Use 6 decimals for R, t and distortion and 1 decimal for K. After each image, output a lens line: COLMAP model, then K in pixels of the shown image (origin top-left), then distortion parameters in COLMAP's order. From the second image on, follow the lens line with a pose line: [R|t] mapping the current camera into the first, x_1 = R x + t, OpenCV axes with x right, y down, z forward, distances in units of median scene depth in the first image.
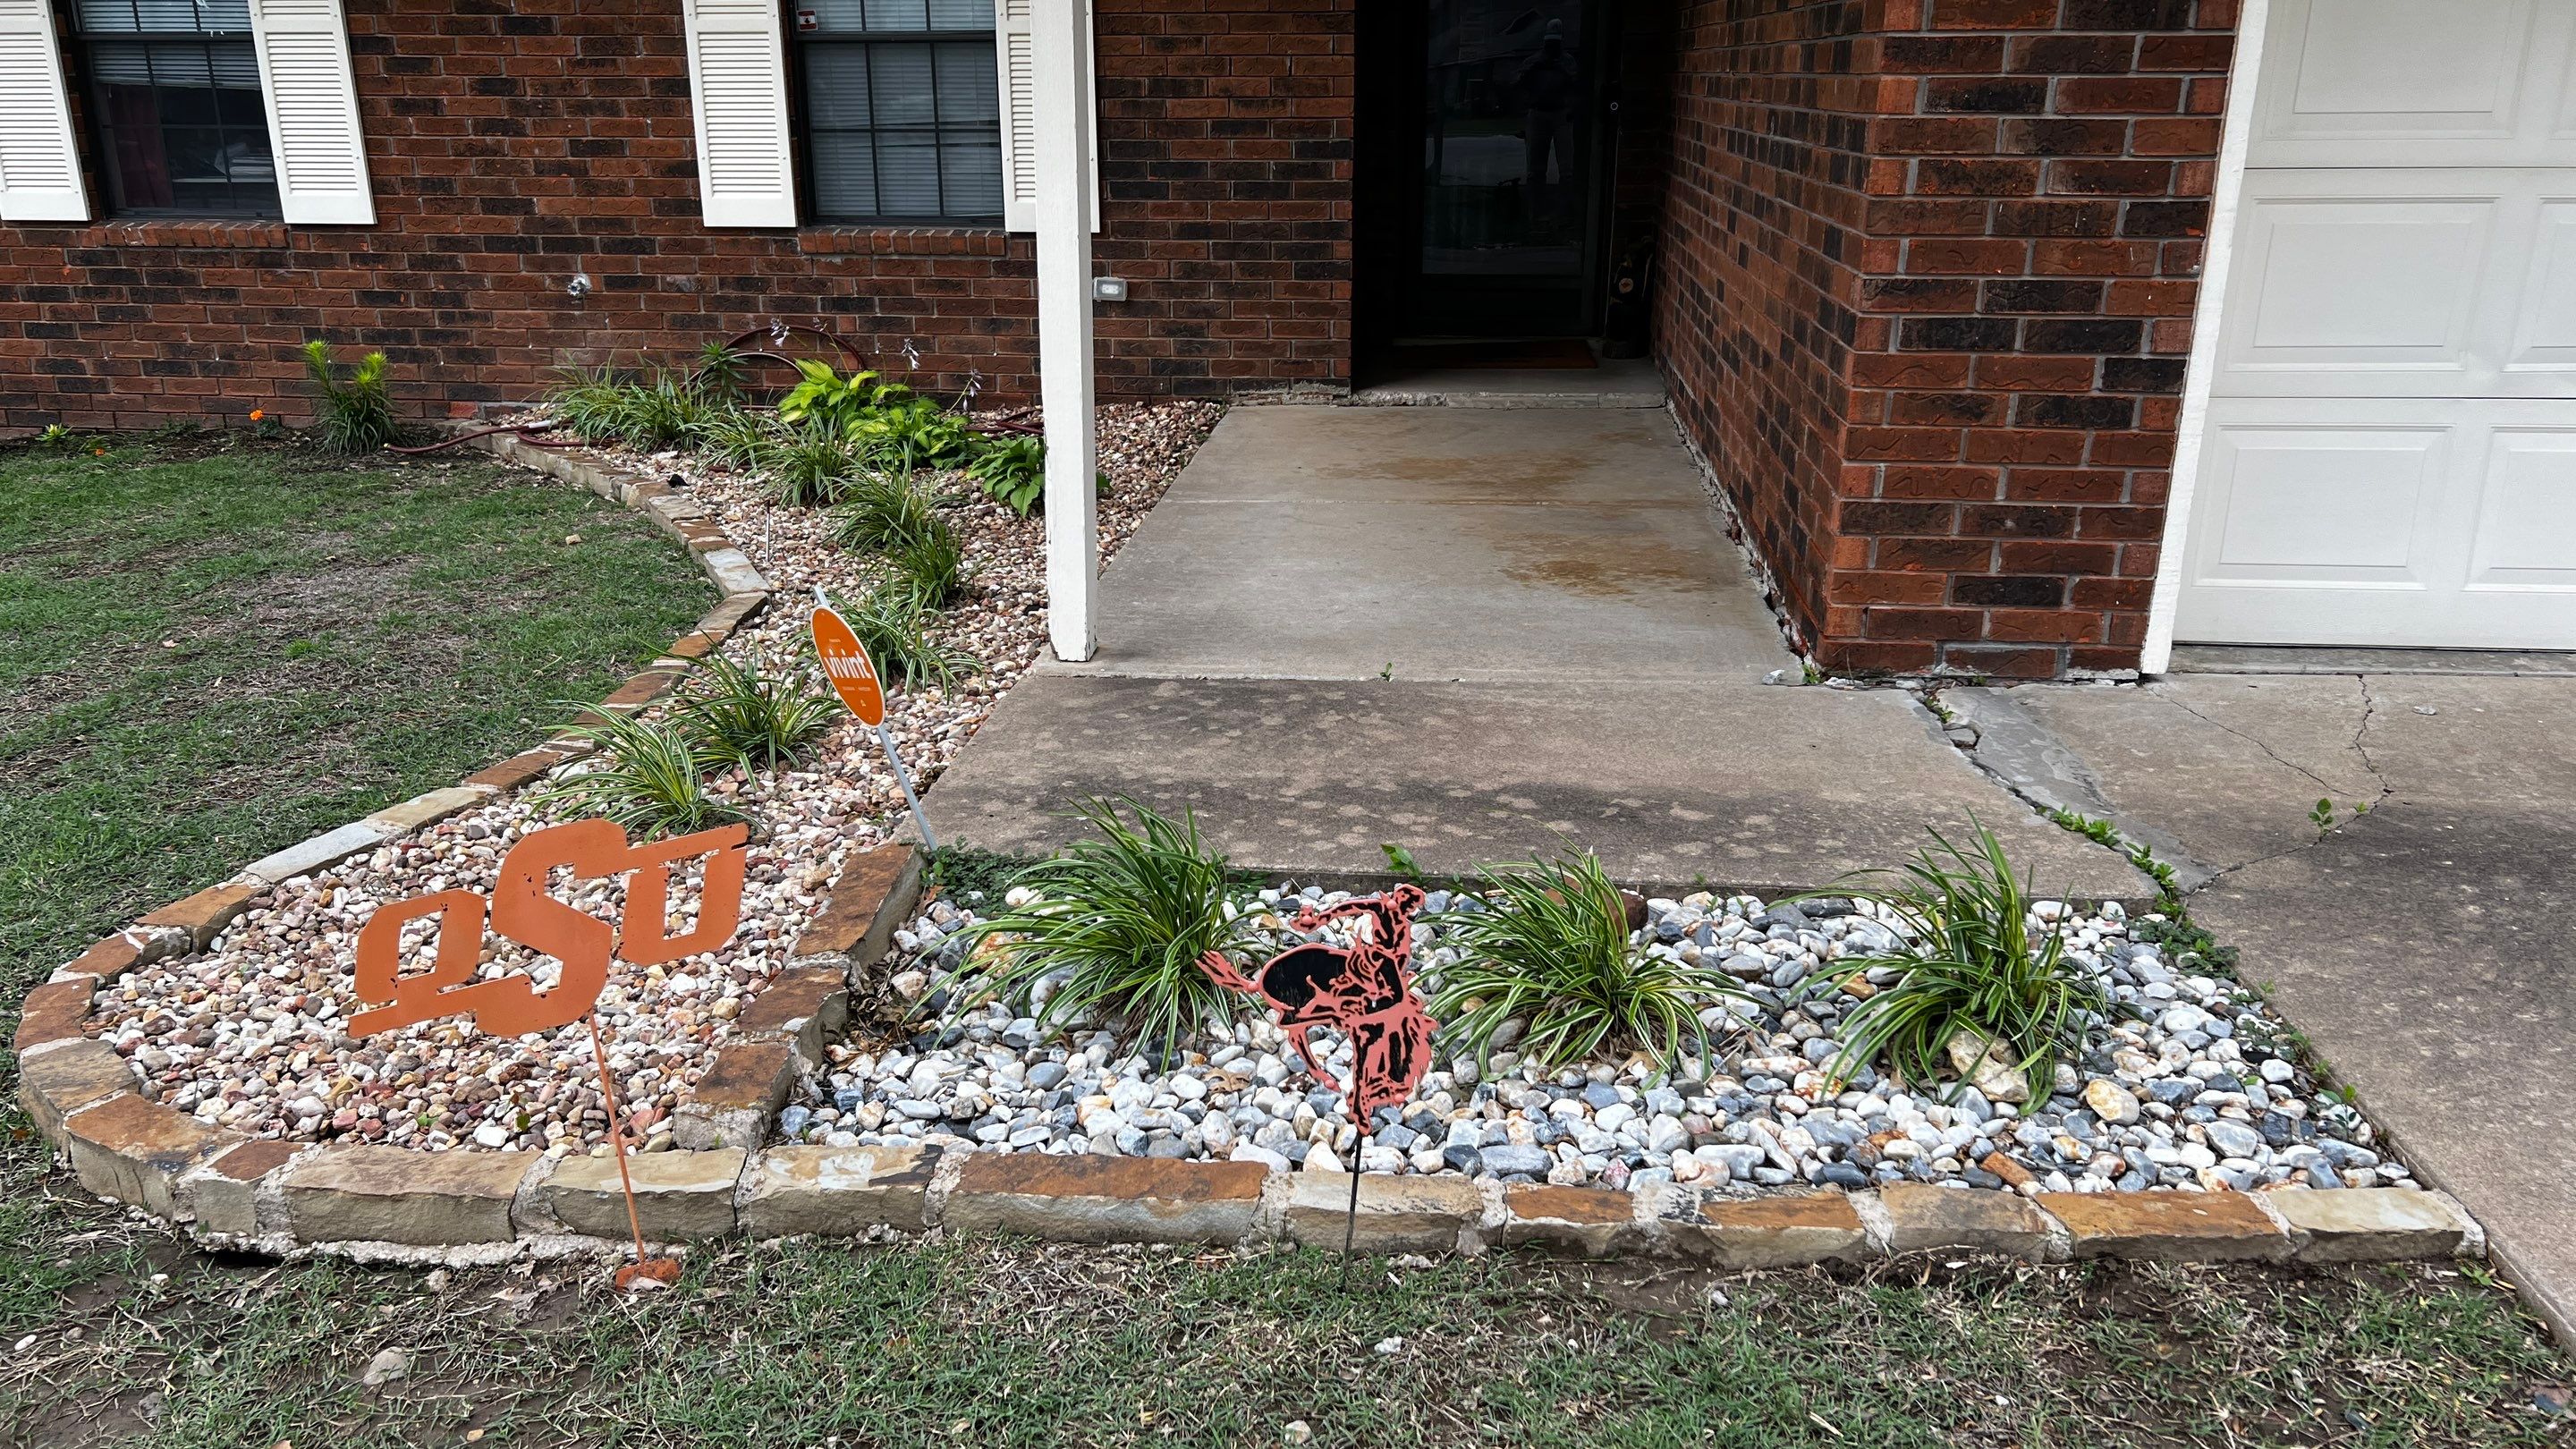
lens RADIAL K [[2009.2, 0, 1288.0], [0, 2009.2, 724.5], [0, 0, 1]] dist [0.062526, -0.085292]
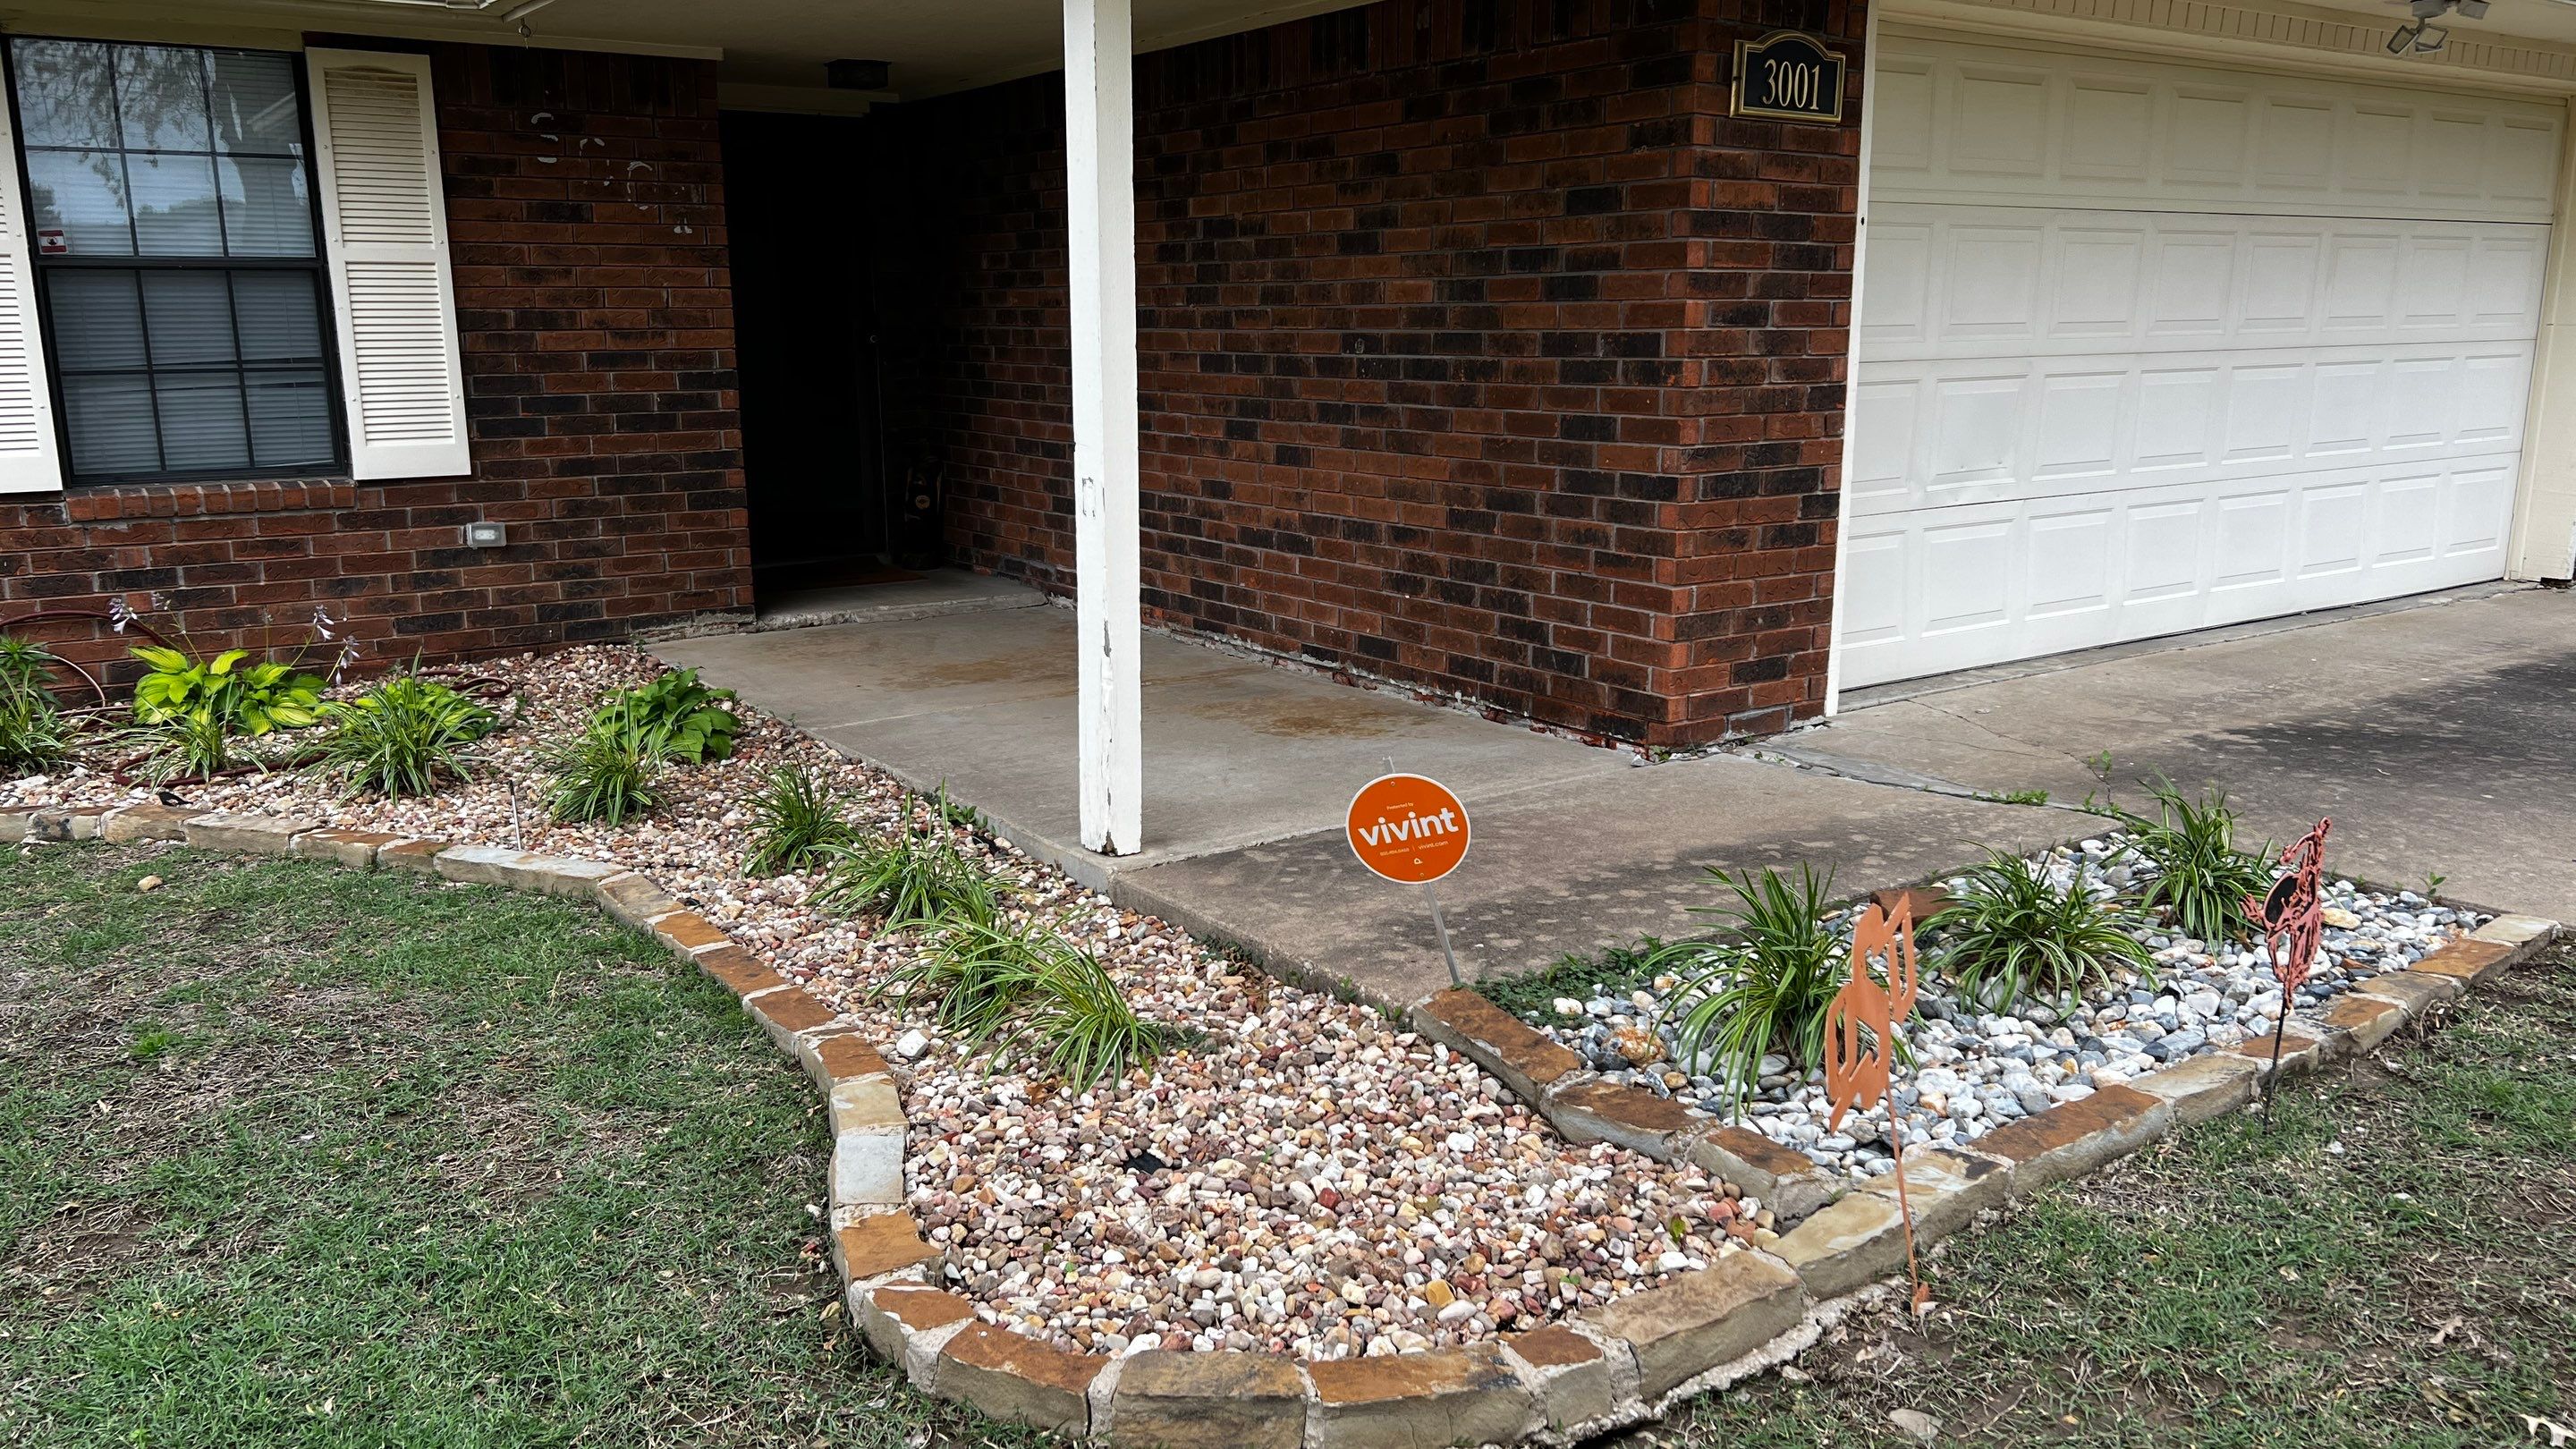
lens RADIAL K [[1987.0, 0, 1288.0], [0, 1987.0, 724.5], [0, 0, 1]] dist [0.050024, -0.086919]
pose [[0.754135, -0.133839, 0.642936, -0.687376], [0.204953, 0.978080, -0.036795, -0.042348], [-0.623918, 0.159520, 0.765035, 0.167384]]
